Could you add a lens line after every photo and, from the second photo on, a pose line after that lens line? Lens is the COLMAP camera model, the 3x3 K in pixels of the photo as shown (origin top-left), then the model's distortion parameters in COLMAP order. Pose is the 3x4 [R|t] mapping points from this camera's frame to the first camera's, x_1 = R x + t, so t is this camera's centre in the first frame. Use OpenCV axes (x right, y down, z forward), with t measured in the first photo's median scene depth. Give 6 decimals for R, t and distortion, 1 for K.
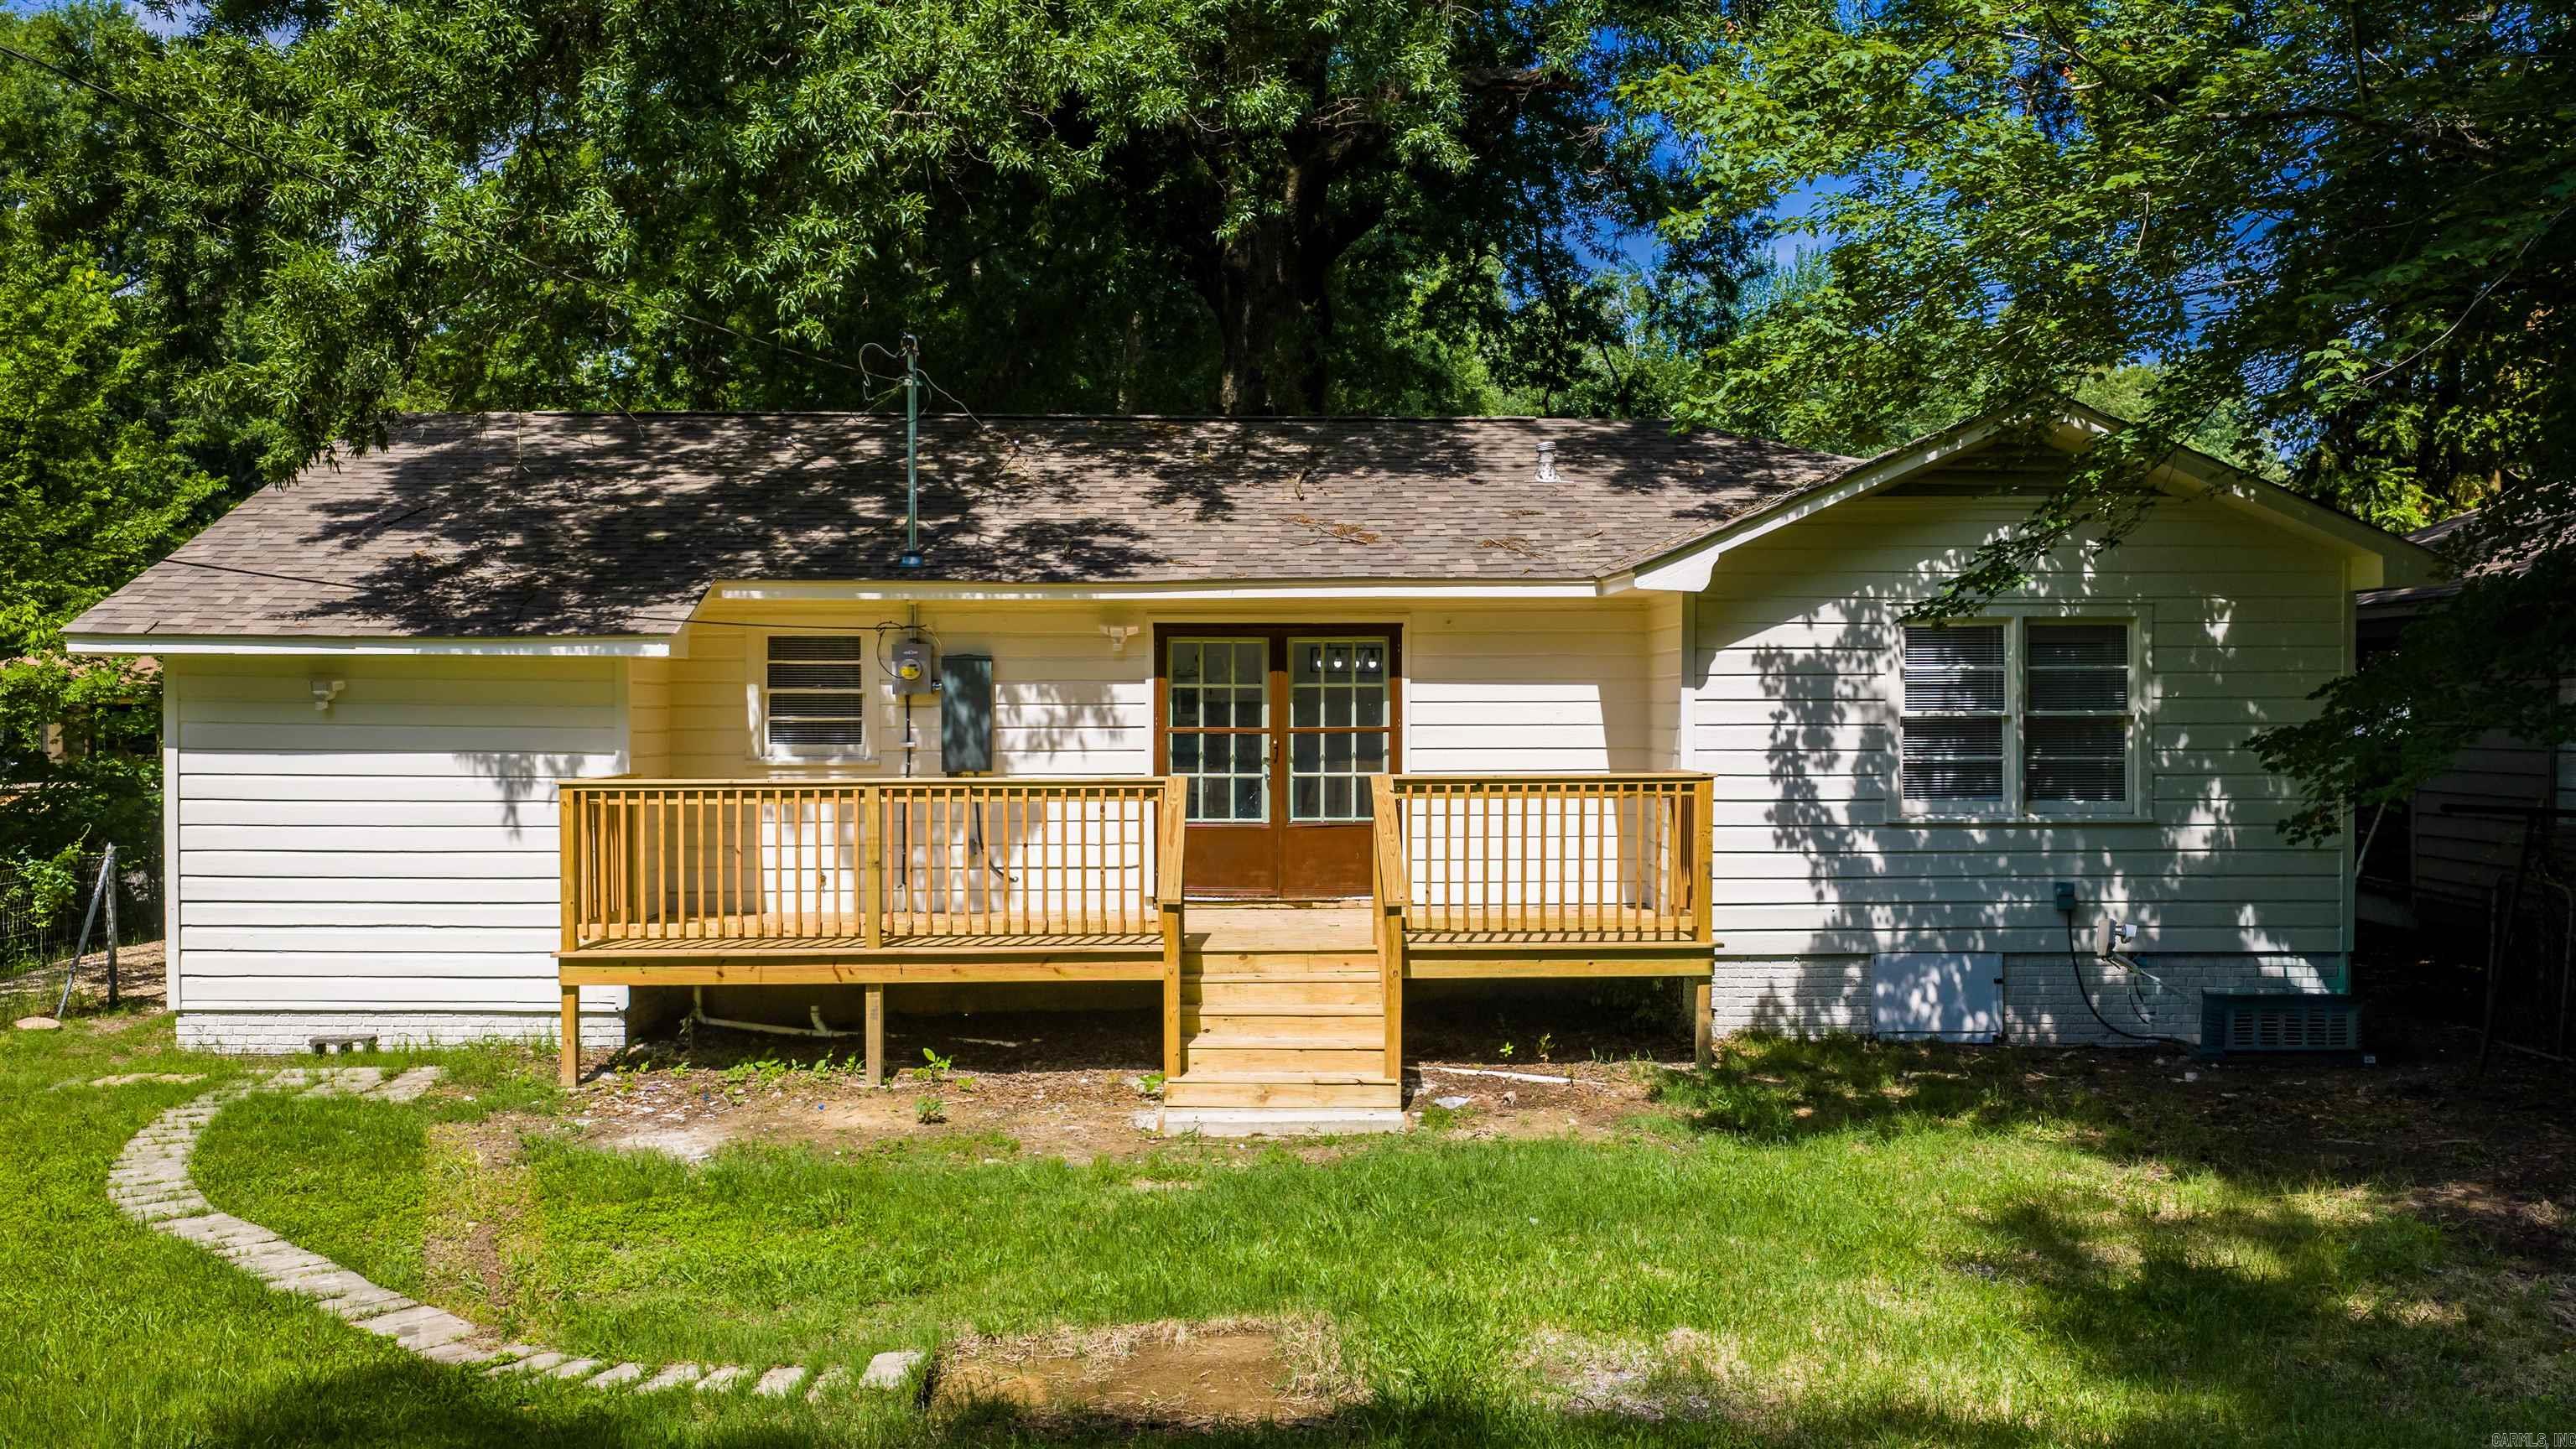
lens RADIAL K [[2142.8, 0, 1284.9], [0, 2142.8, 738.0], [0, 0, 1]] dist [0.006673, -0.009323]
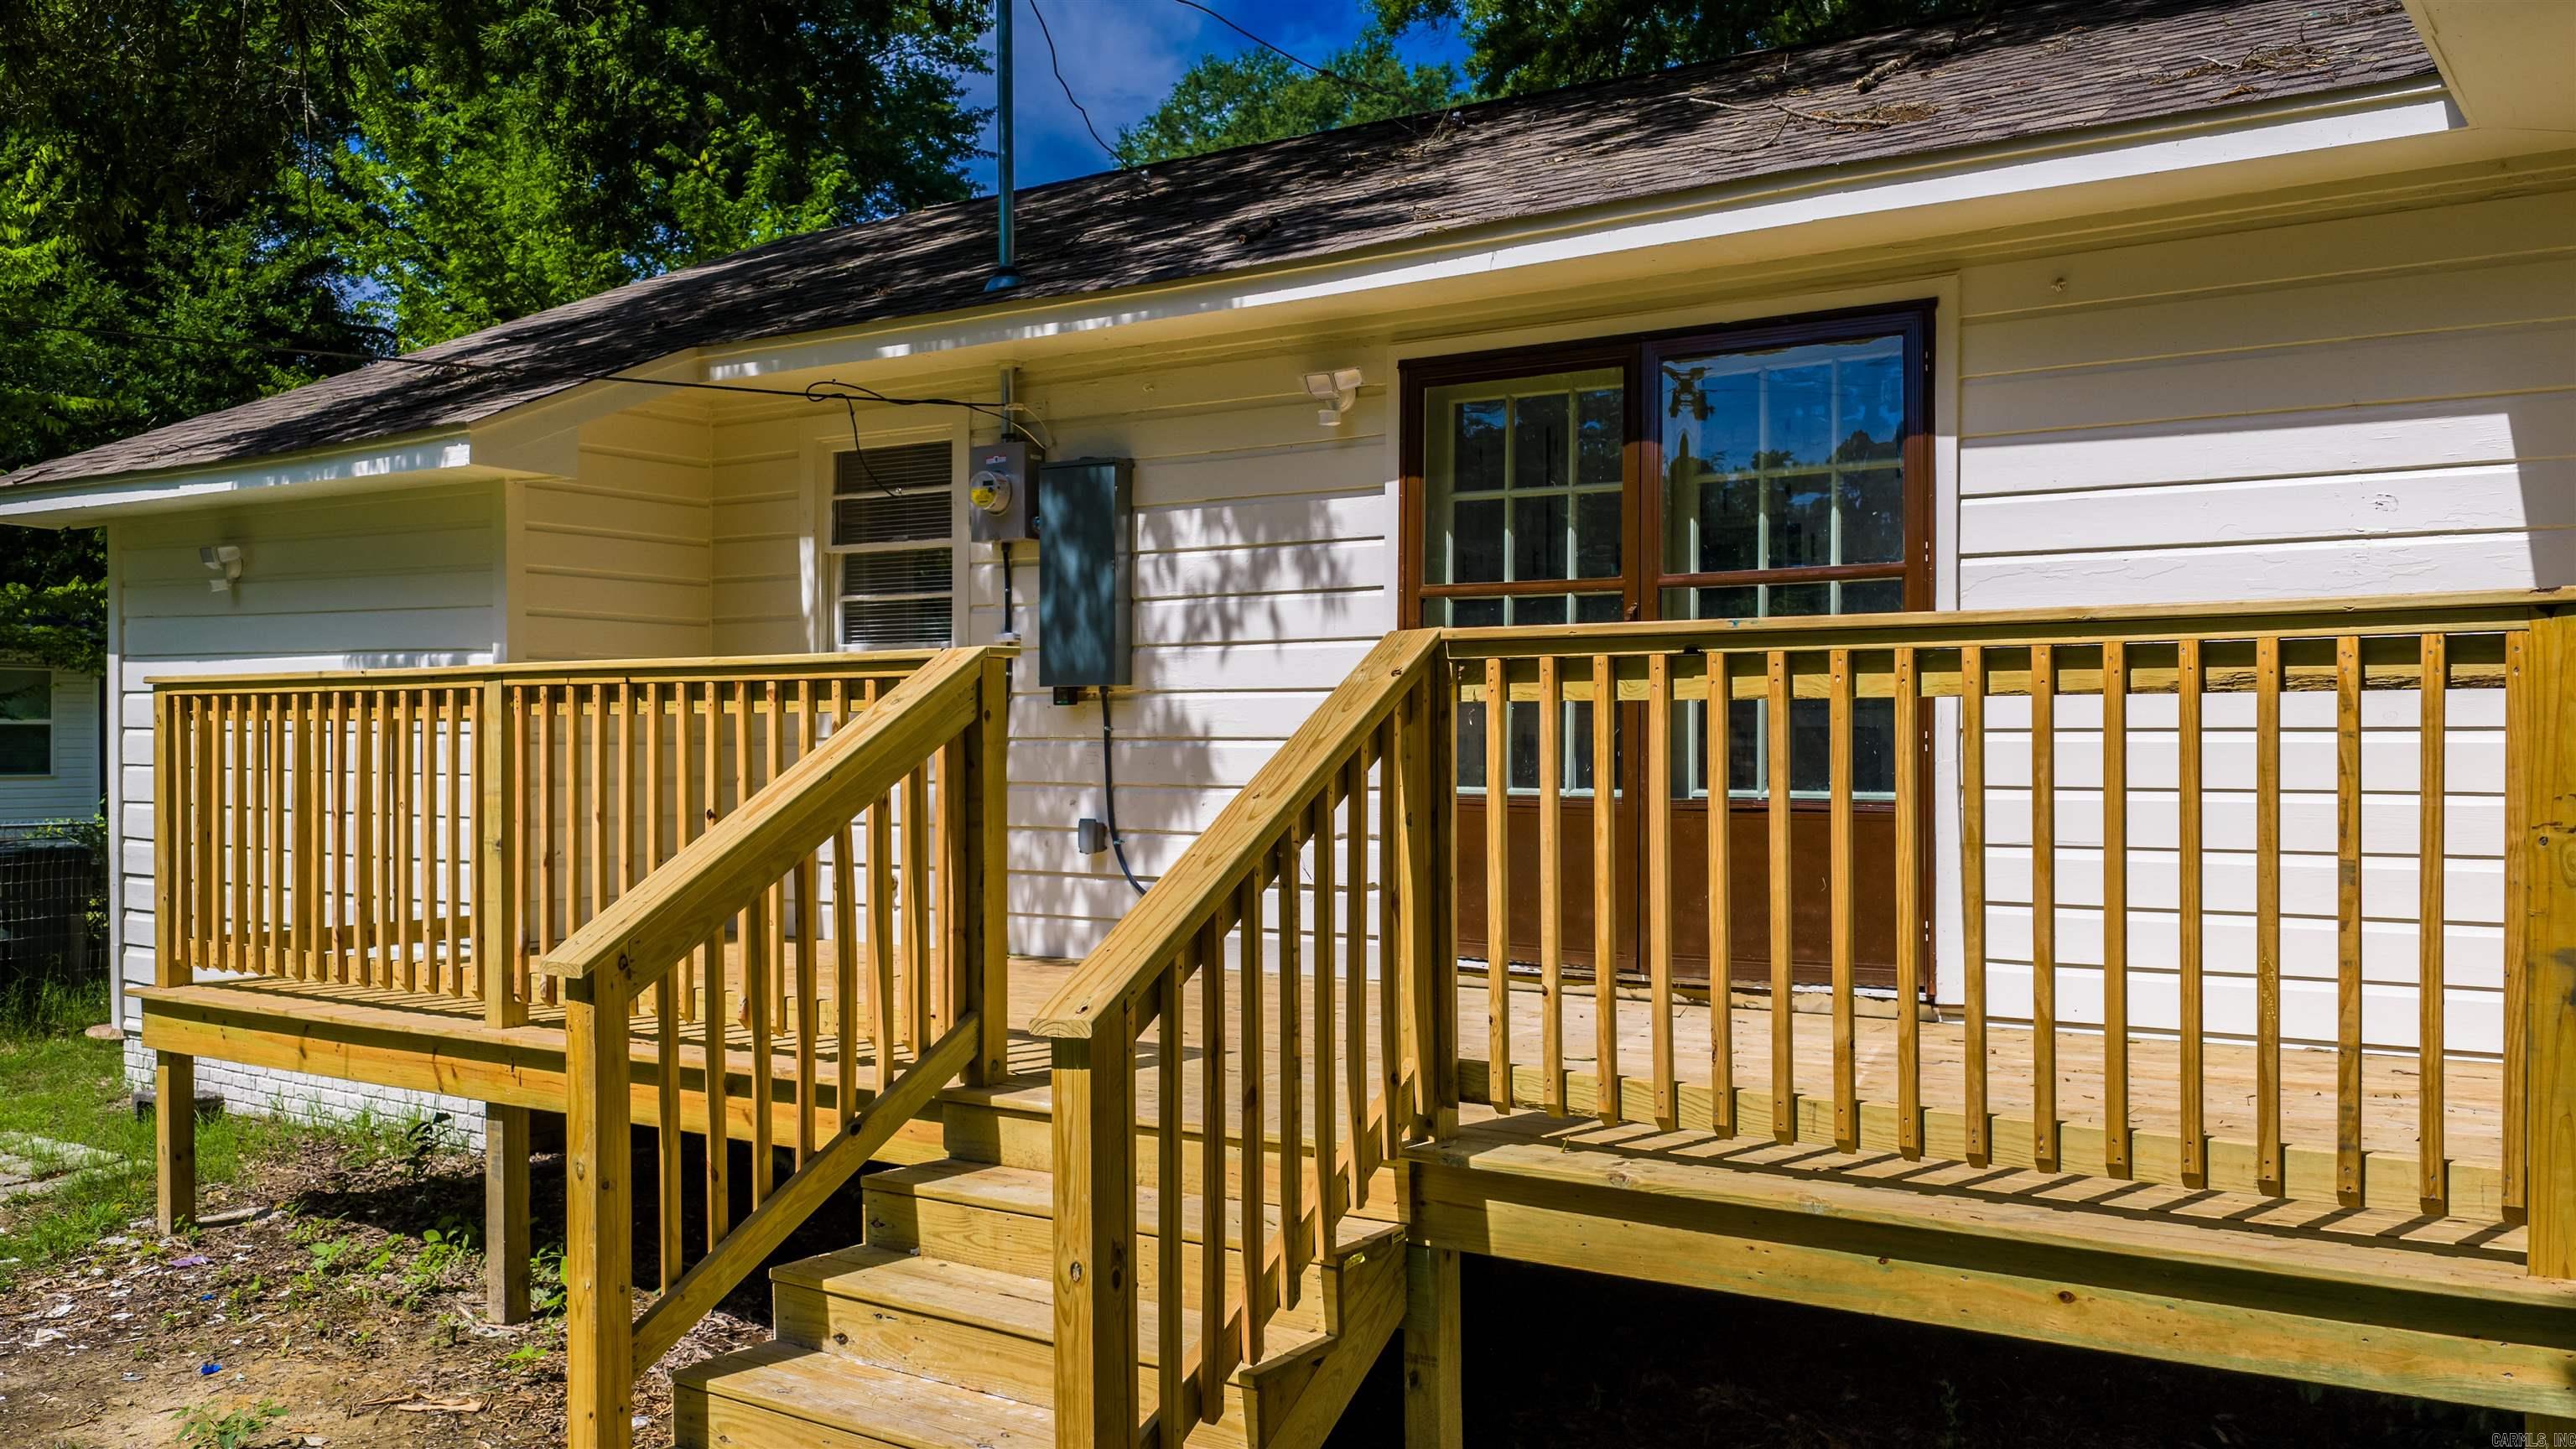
lens RADIAL K [[2142.8, 0, 1291.2], [0, 2142.8, 710.4], [0, 0, 1]] dist [0.006673, -0.009323]
pose [[0.812589, -0.005533, -0.582811, 0.188874], [-0.008139, 0.999750, -0.020840, 0.031894], [0.582780, 0.021678, 0.812341, 0.611304]]
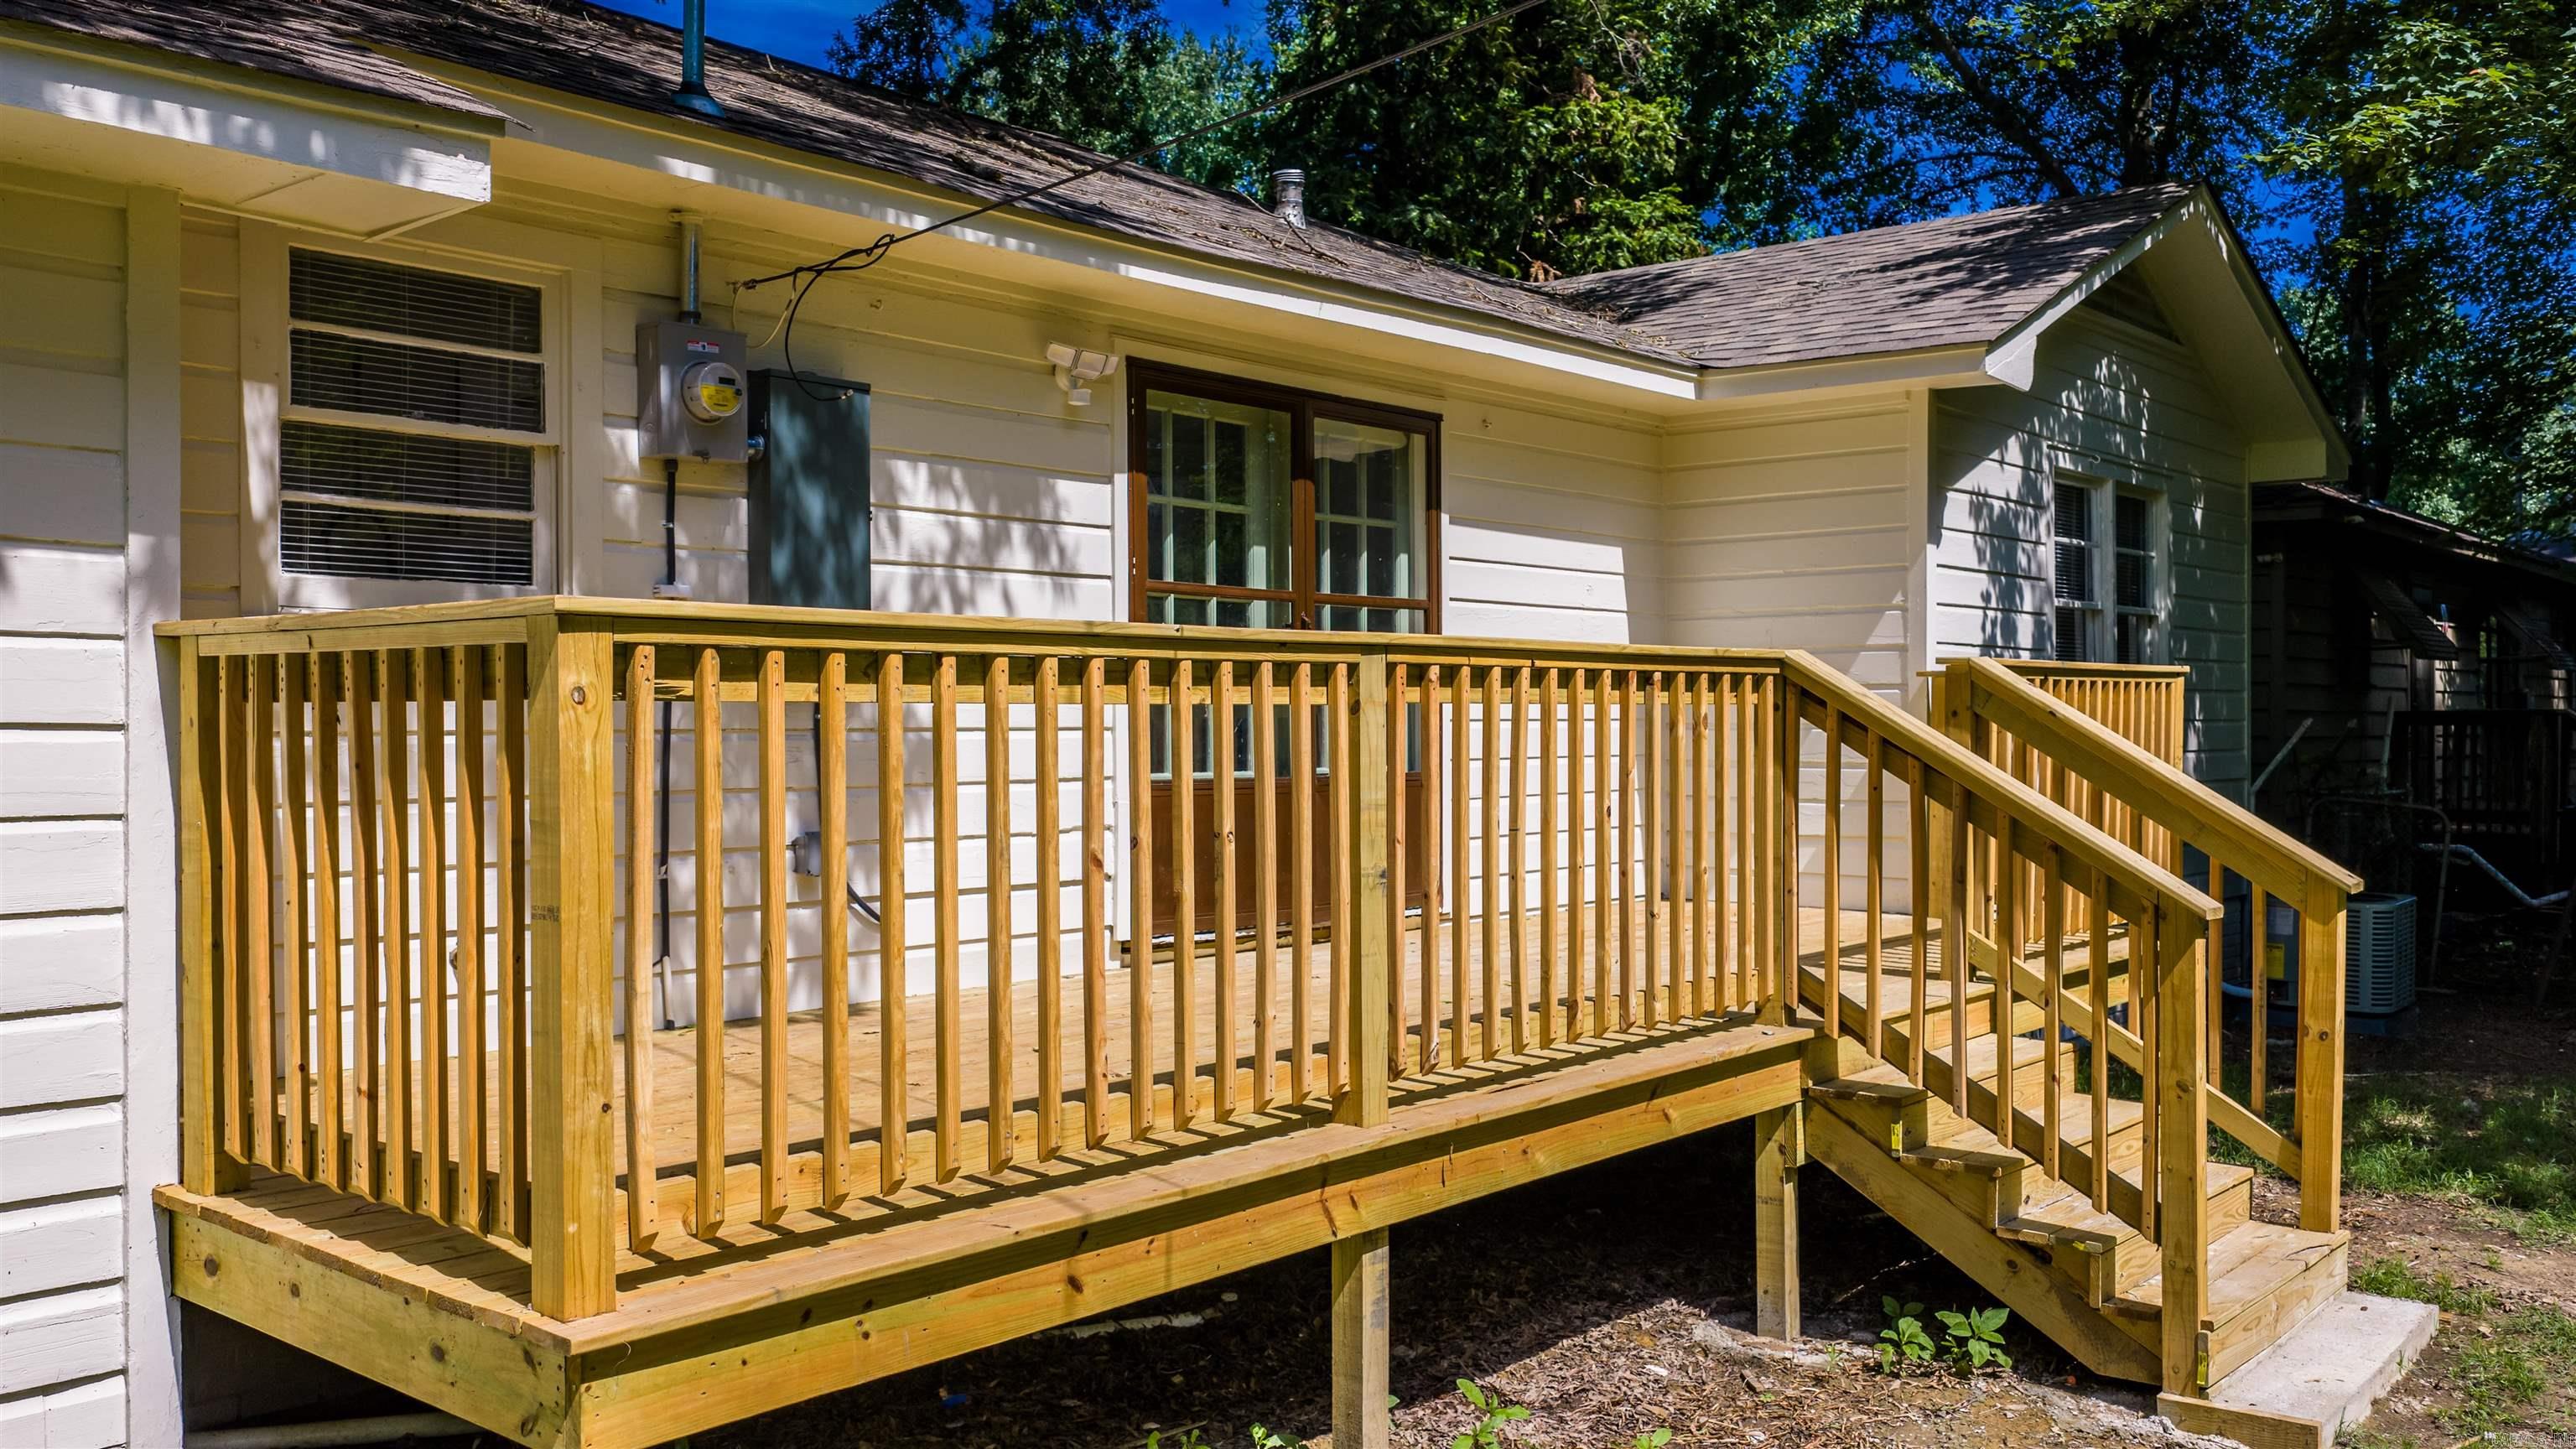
lens RADIAL K [[2142.8, 0, 1285.7], [0, 2142.8, 724.2], [0, 0, 1]] dist [0.006673, -0.009323]
pose [[0.659668, -0.000248, 0.751557, -0.390742], [0.008760, 0.999935, -0.007359, 0.030931], [-0.751506, 0.011438, 0.659627, 0.664507]]
